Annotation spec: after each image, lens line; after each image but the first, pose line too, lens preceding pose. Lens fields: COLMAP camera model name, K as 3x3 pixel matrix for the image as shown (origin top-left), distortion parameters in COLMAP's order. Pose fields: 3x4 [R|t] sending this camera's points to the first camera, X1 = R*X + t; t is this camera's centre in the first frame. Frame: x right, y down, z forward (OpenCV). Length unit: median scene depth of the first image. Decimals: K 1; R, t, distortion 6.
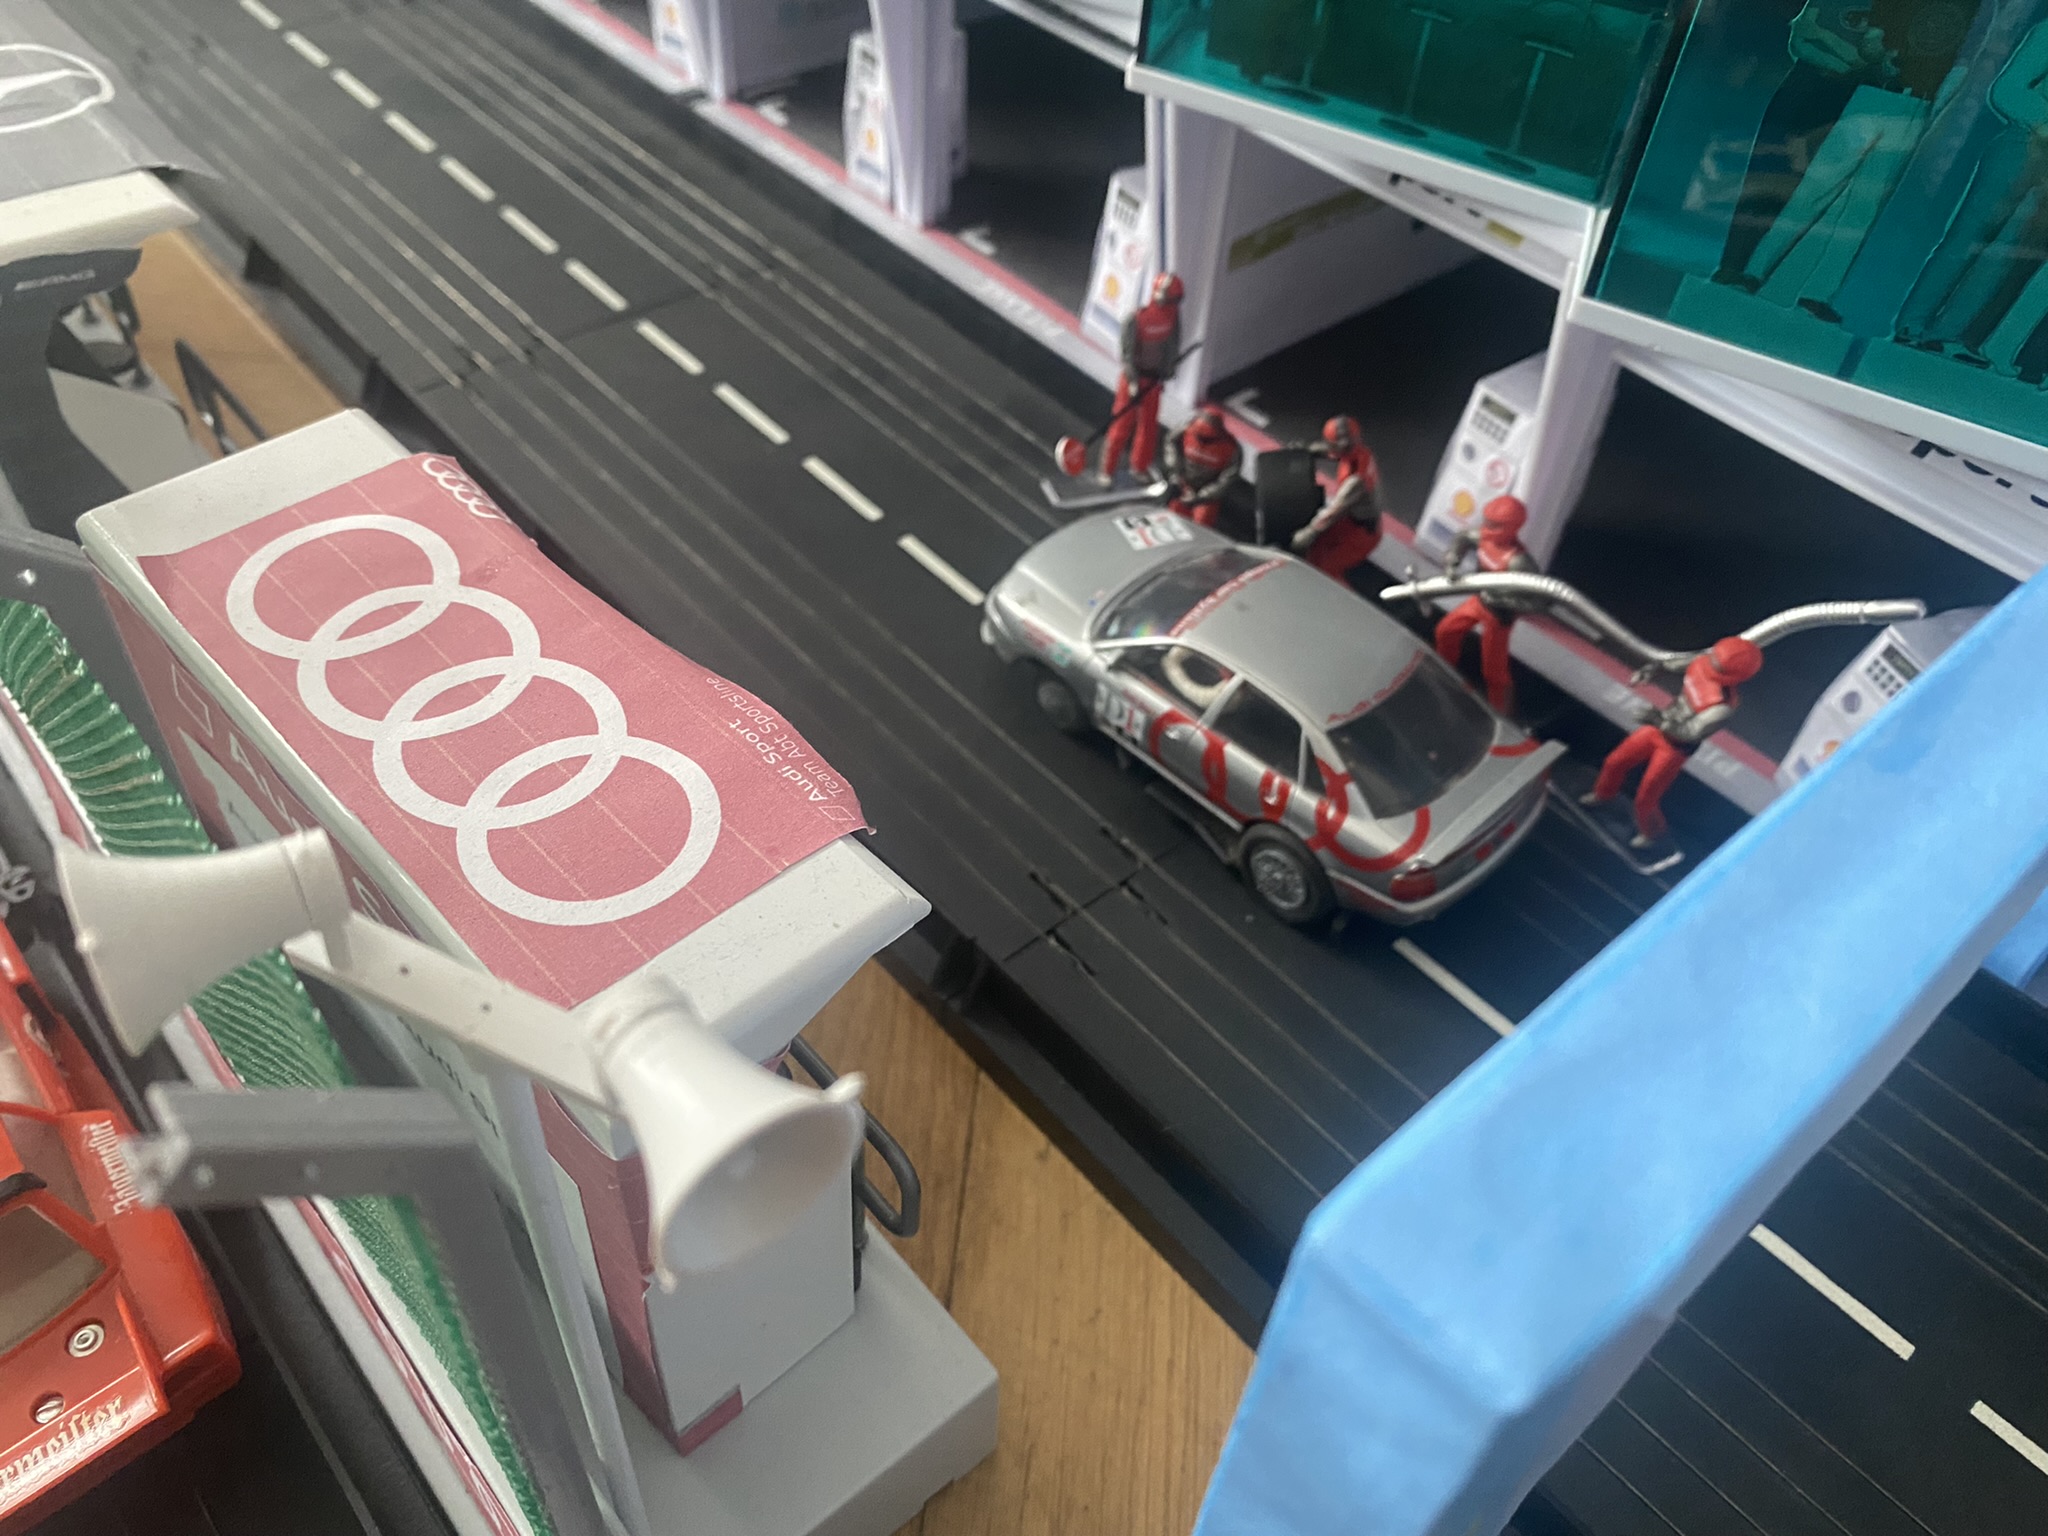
lens RADIAL K [[1602.0, 0, 985.5], [0, 1602.0, 763.9], [0, 0, 1]] dist [0.002020, -0.005575]
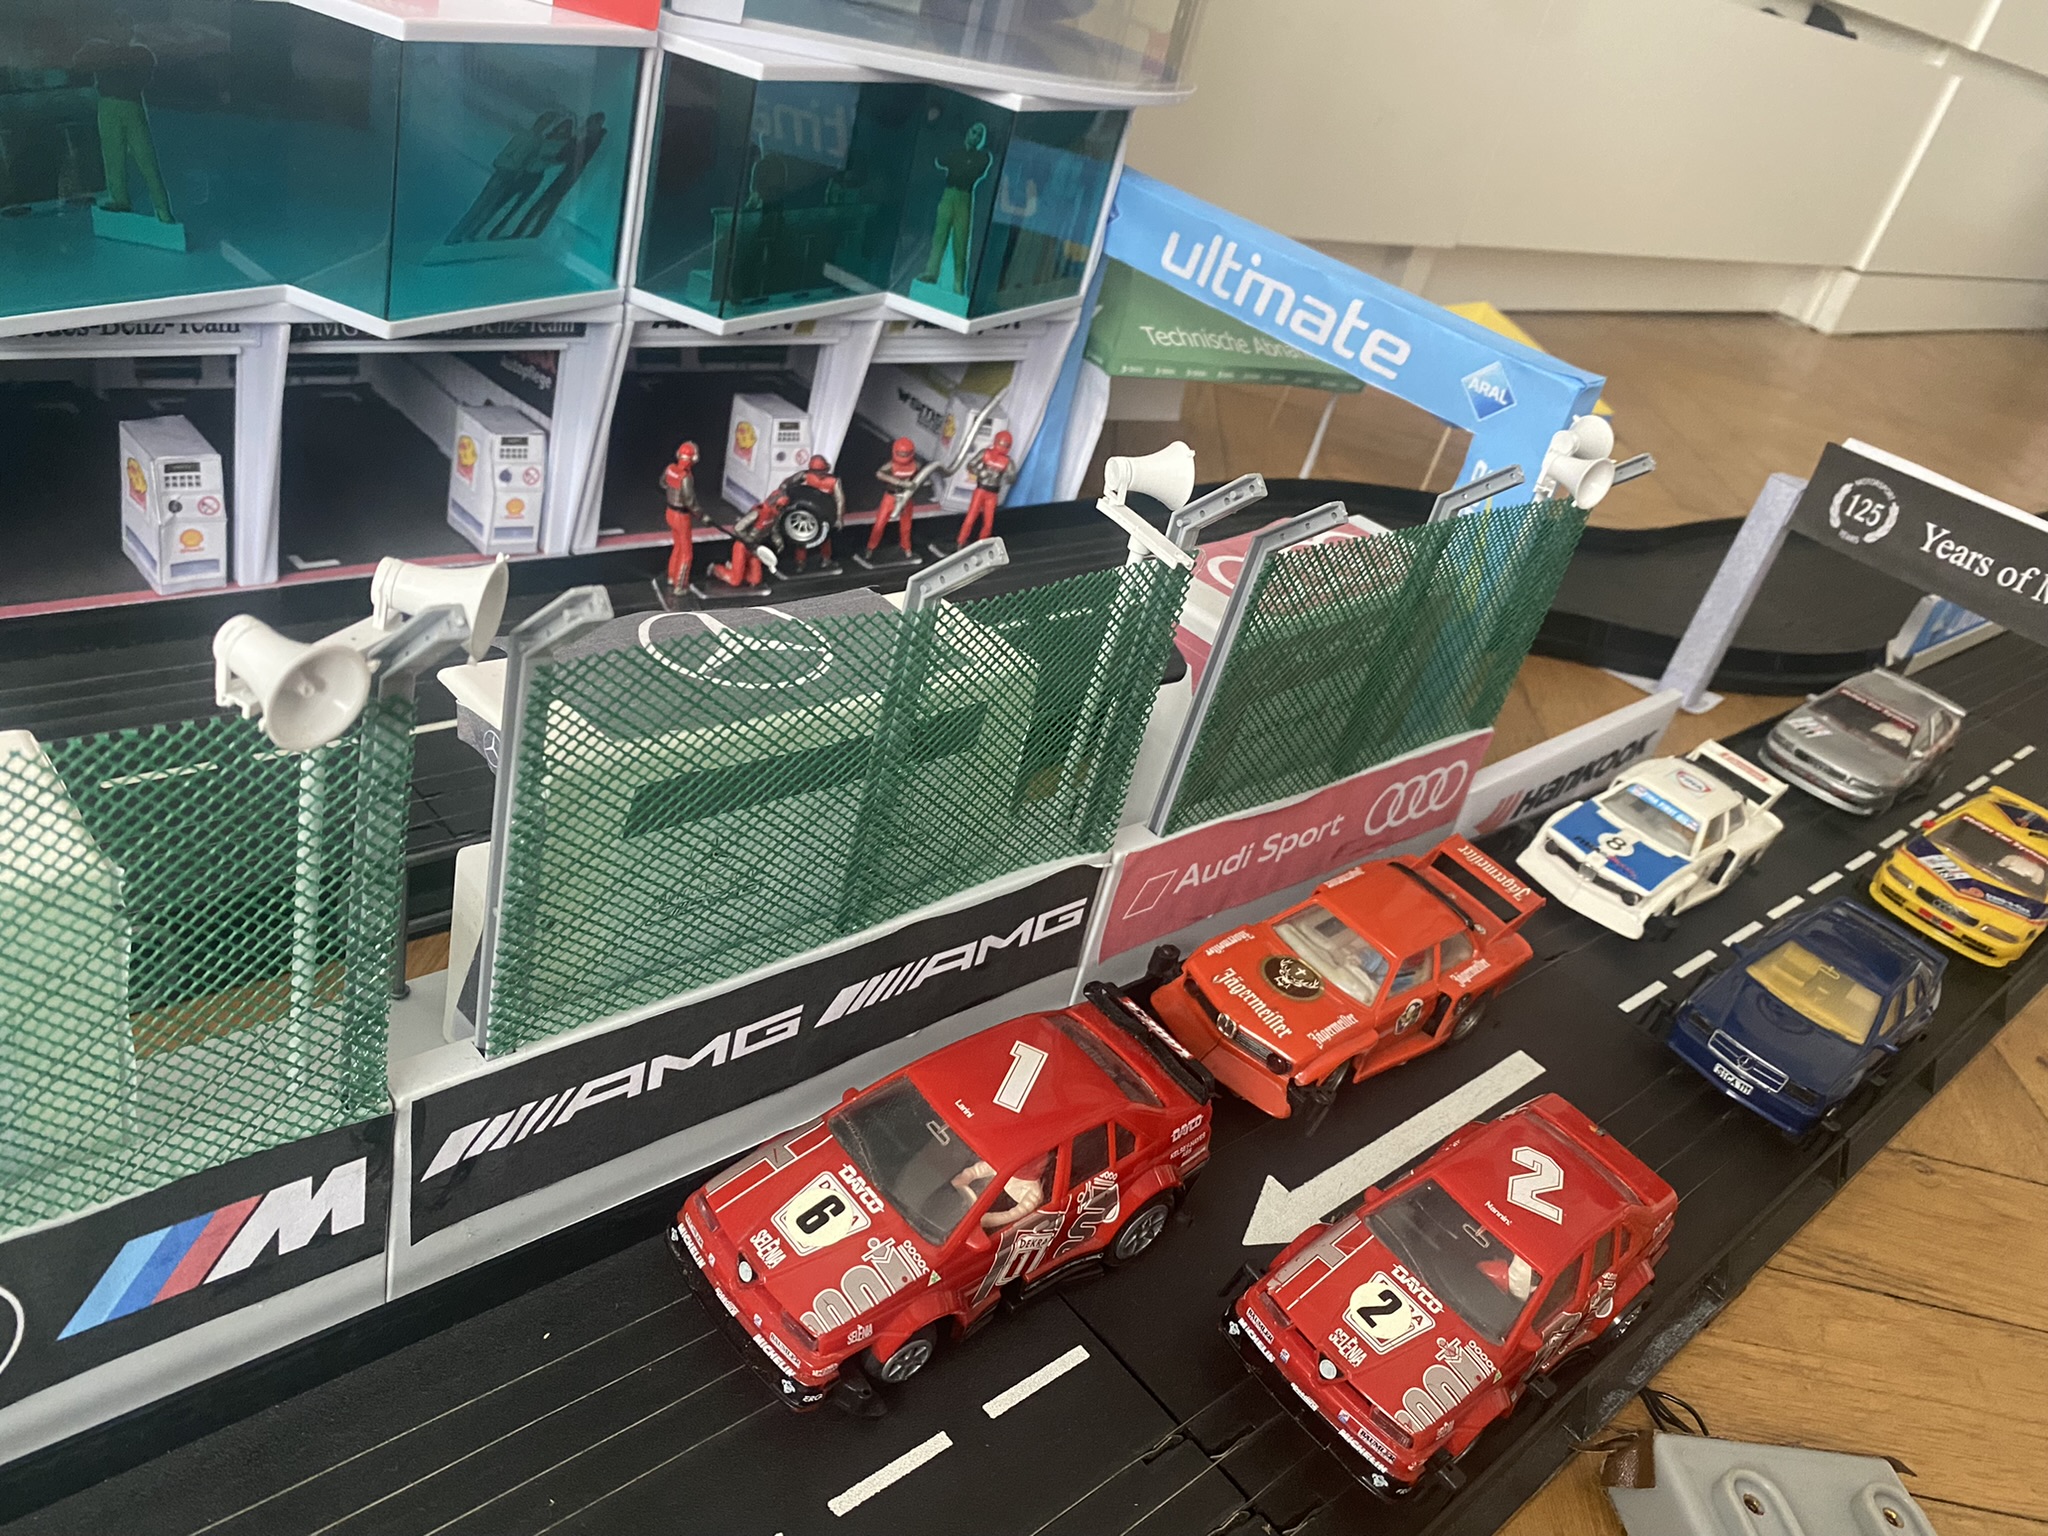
lens RADIAL K [[1602.0, 0, 985.5], [0, 1602.0, 763.9], [0, 0, 1]] dist [0.002020, -0.005575]
pose [[-0.018392, -0.552060, 0.833602, -1.632245], [0.539740, 0.696340, 0.473065, -0.811537], [-0.841631, 0.458629, 0.285162, 0.571245]]
